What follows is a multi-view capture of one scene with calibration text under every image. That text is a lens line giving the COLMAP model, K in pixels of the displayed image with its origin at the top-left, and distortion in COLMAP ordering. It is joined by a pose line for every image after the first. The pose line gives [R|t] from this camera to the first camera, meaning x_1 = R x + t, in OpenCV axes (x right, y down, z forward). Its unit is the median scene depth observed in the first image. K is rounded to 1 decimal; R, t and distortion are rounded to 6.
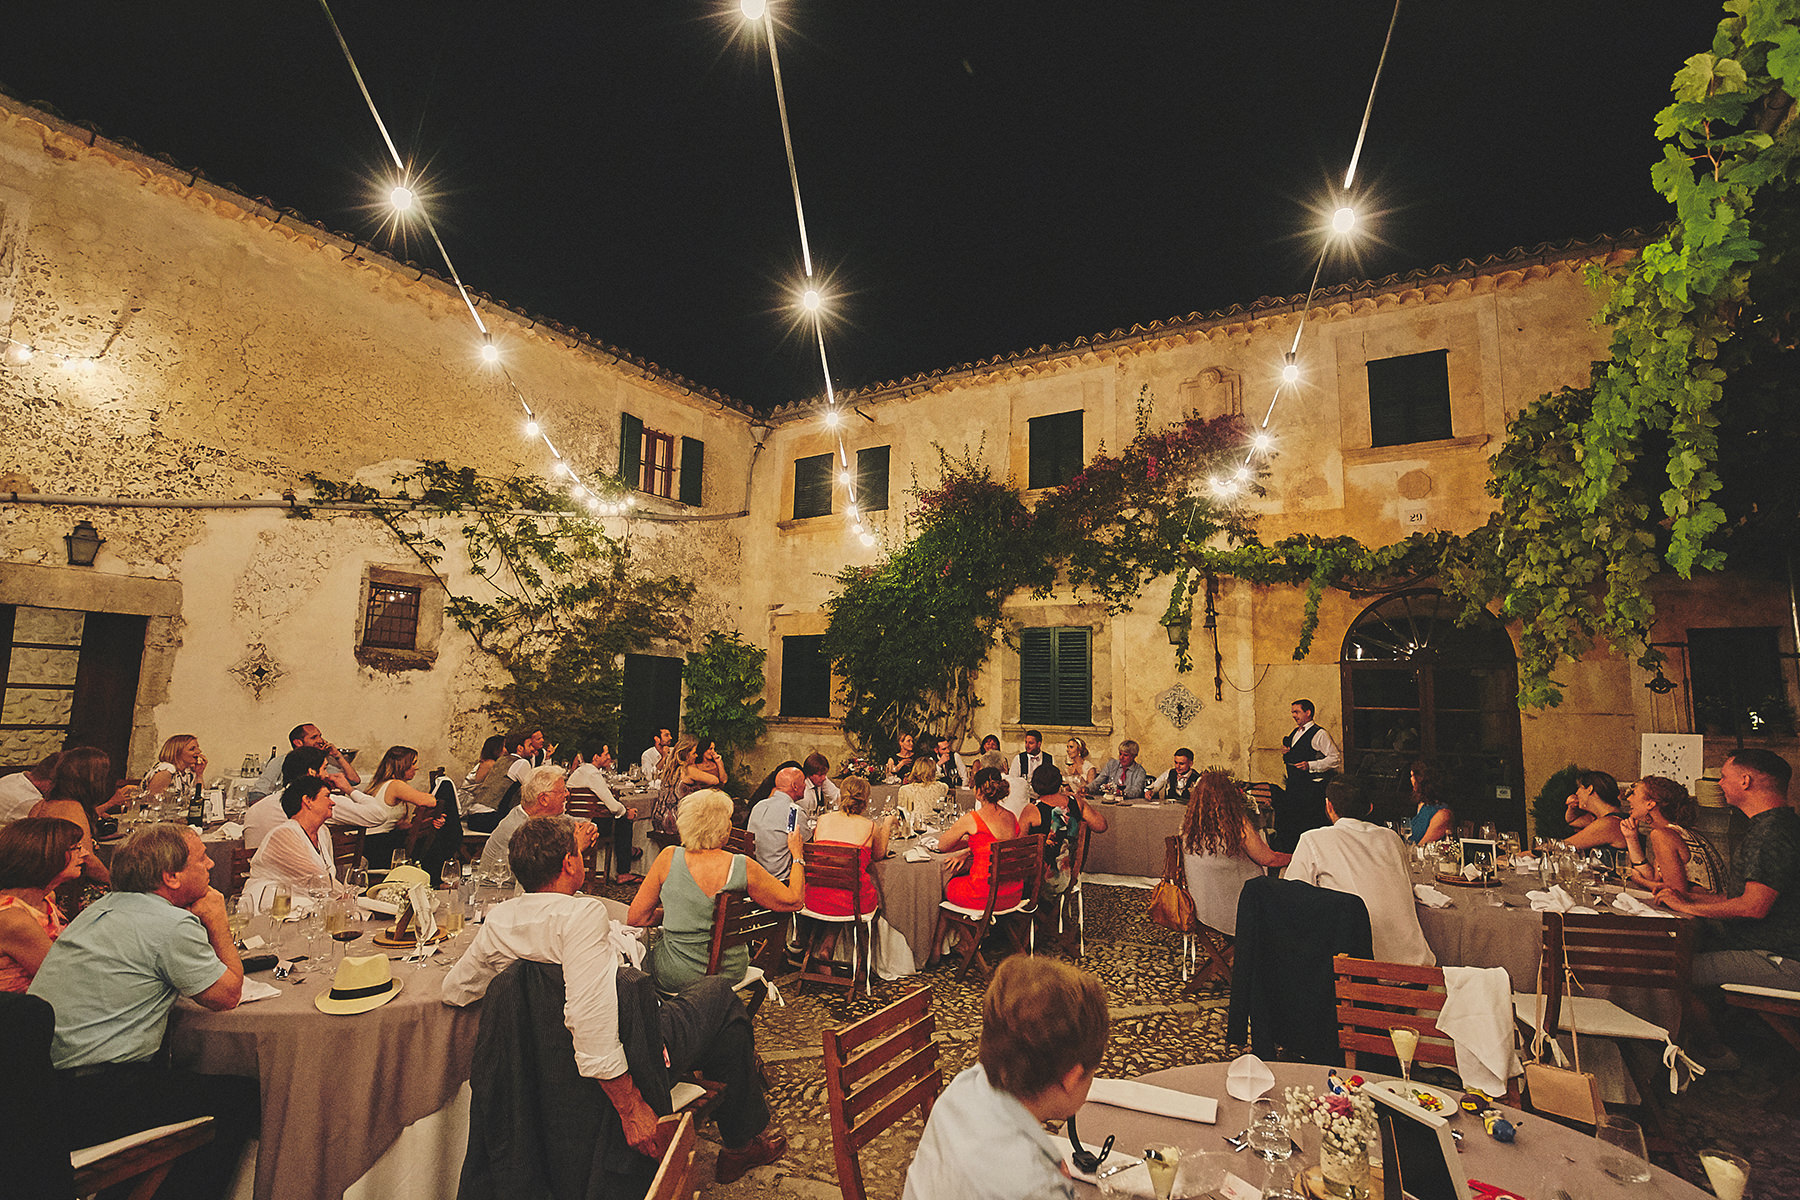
lens RADIAL K [[823.5, 0, 900.0], [0, 823.5, 600.0], [0, 0, 1]] dist [-0.022135, -0.000130]
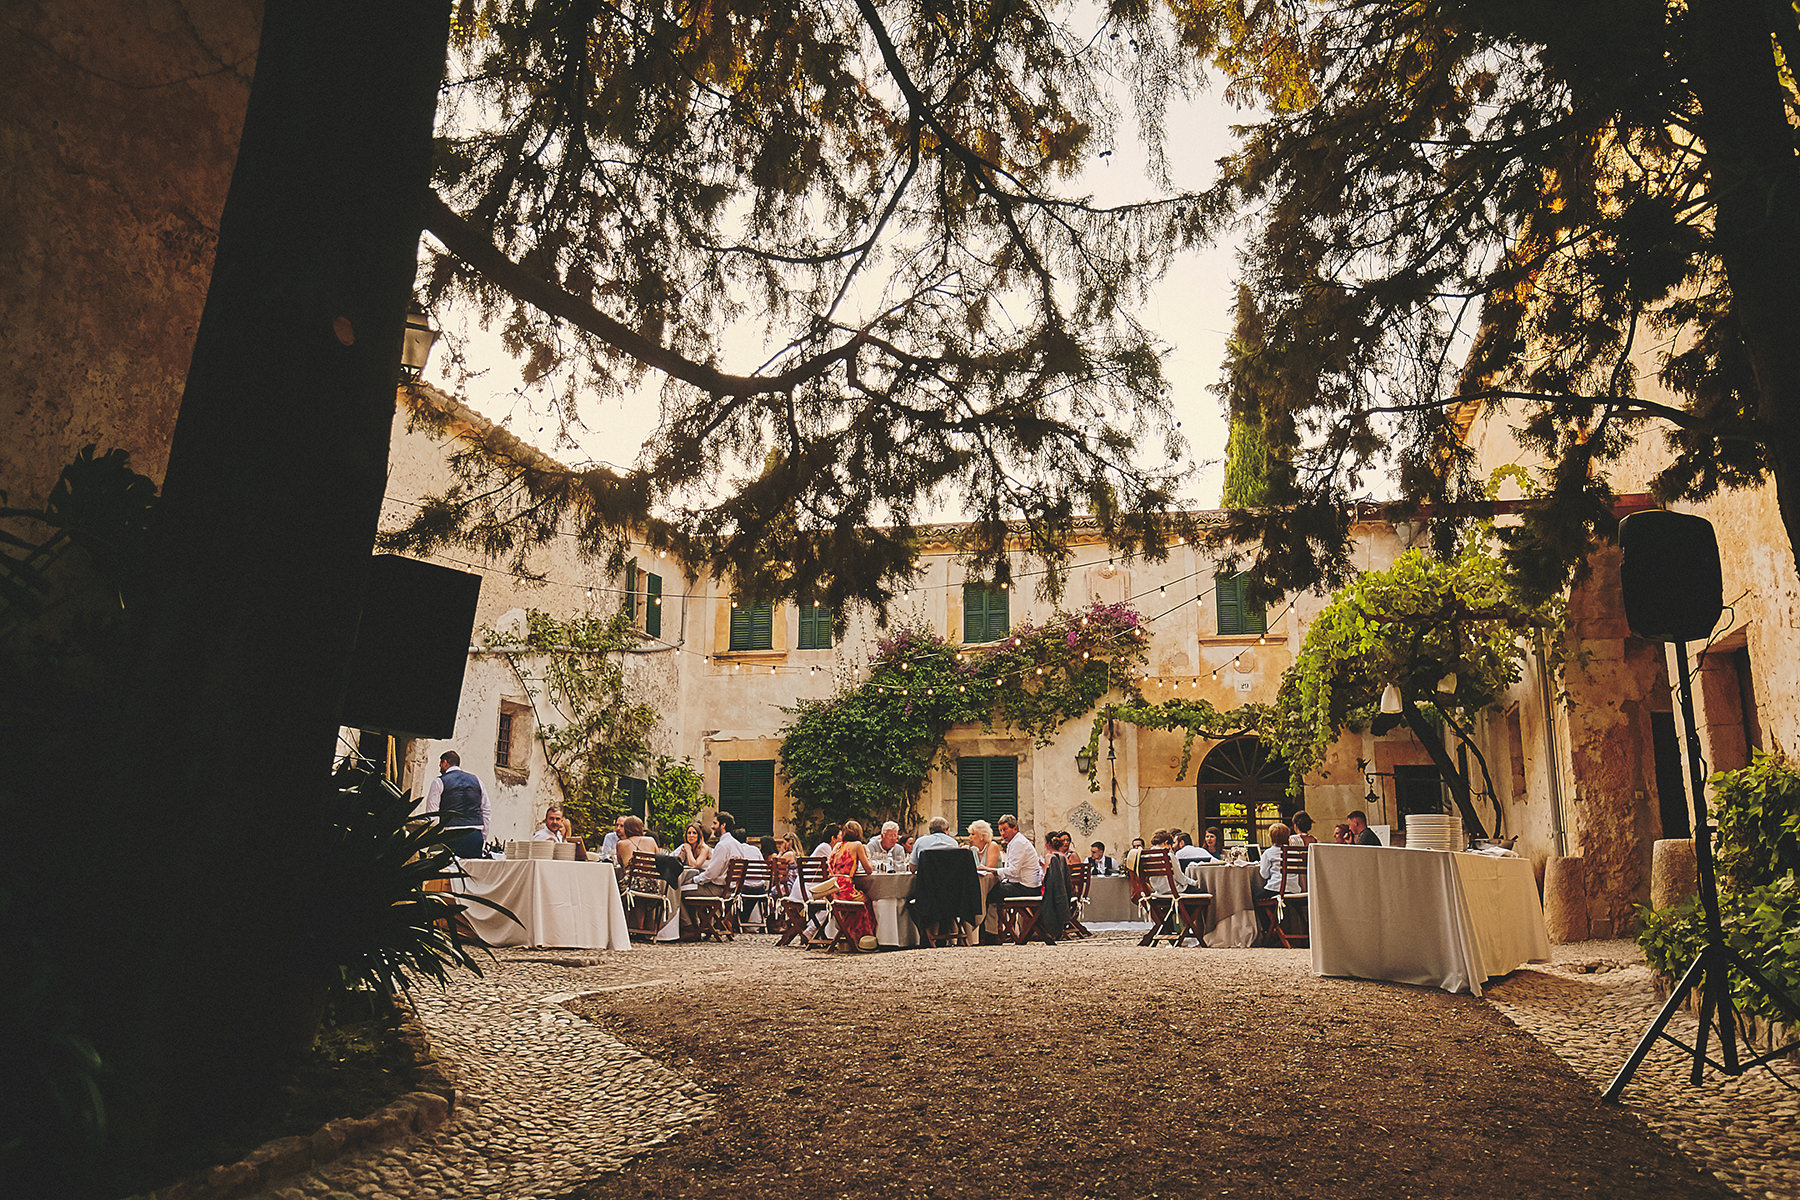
lens RADIAL K [[1411.4, 0, 900.0], [0, 1411.4, 600.0], [0, 0, 1]] dist [0.118854, -0.000006]
pose [[0.944036, 0.052532, 0.325631, -0.668005], [-0.027529, 0.996340, -0.080924, -0.027410], [-0.328690, 0.067431, 0.942027, -1.021980]]
